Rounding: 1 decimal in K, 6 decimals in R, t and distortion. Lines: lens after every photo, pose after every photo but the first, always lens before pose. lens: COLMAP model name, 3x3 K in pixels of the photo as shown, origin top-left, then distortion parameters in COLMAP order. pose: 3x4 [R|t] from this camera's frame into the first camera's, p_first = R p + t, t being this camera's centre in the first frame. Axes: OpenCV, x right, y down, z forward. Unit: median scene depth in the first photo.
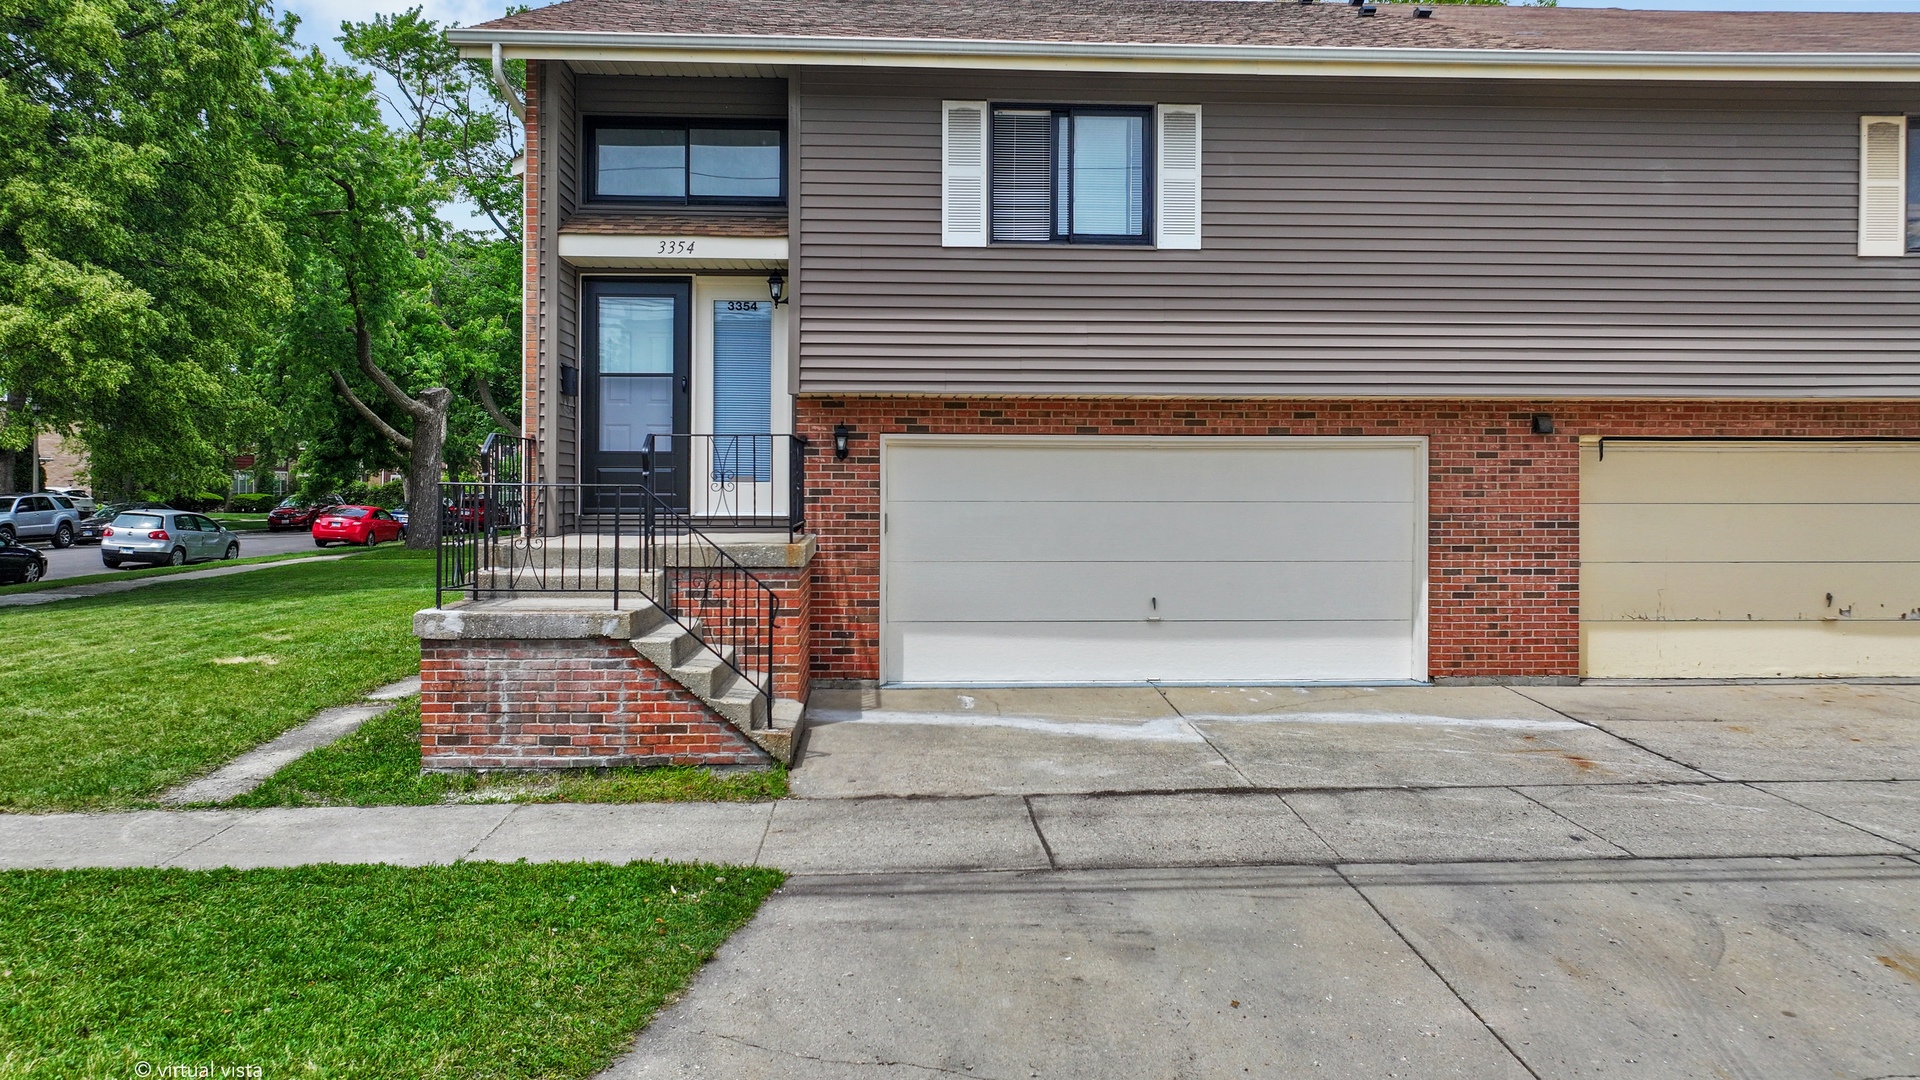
lens RADIAL K [[1447.6, 0, 957.7], [0, 1447.6, 447.6], [0, 0, 1]] dist [-0.003565, 0.008873]
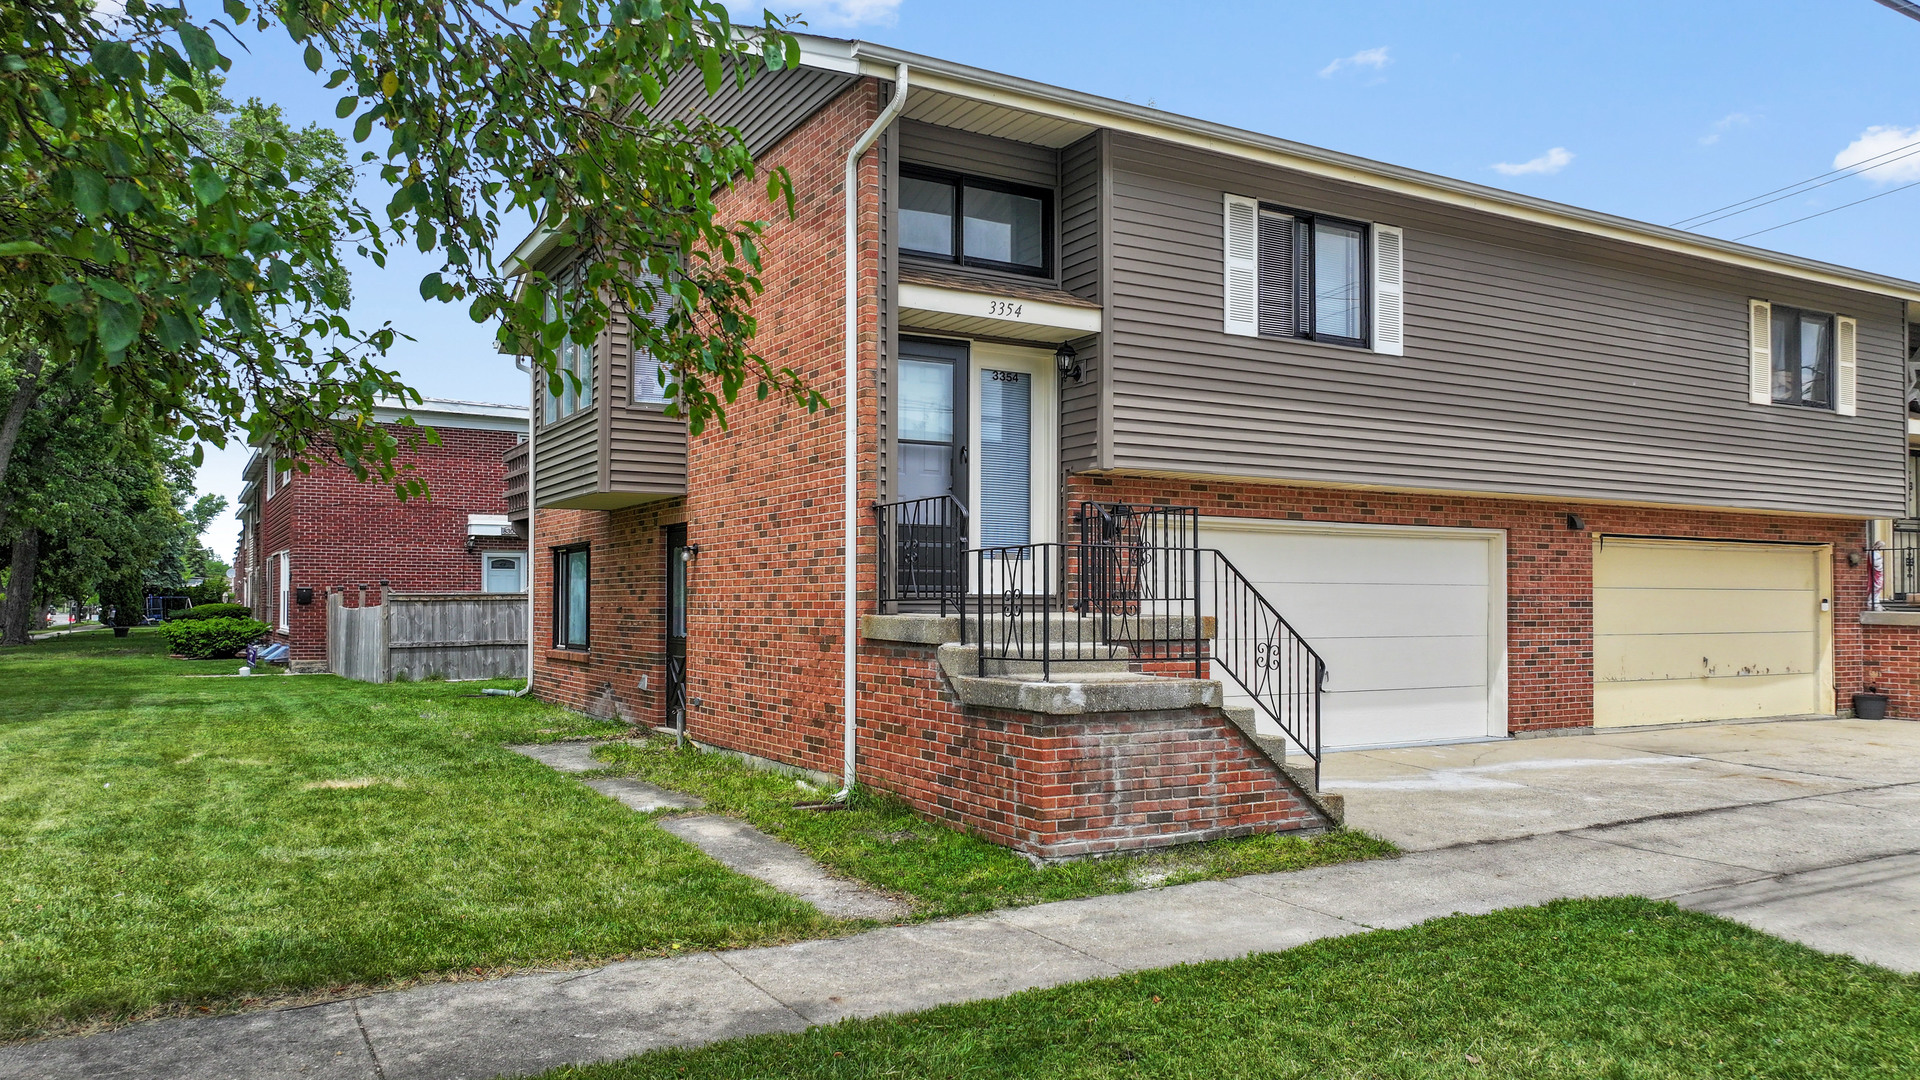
lens RADIAL K [[1450.2, 0, 960.0], [0, 1450.2, 540.0], [0, 0, 1]] dist [-0.007328, -0.005431]
pose [[0.877246, 0.021788, 0.479546, -0.664232], [-0.012458, 0.999666, -0.022630, 0.034576], [-0.479879, 0.013878, 0.877225, 0.179626]]
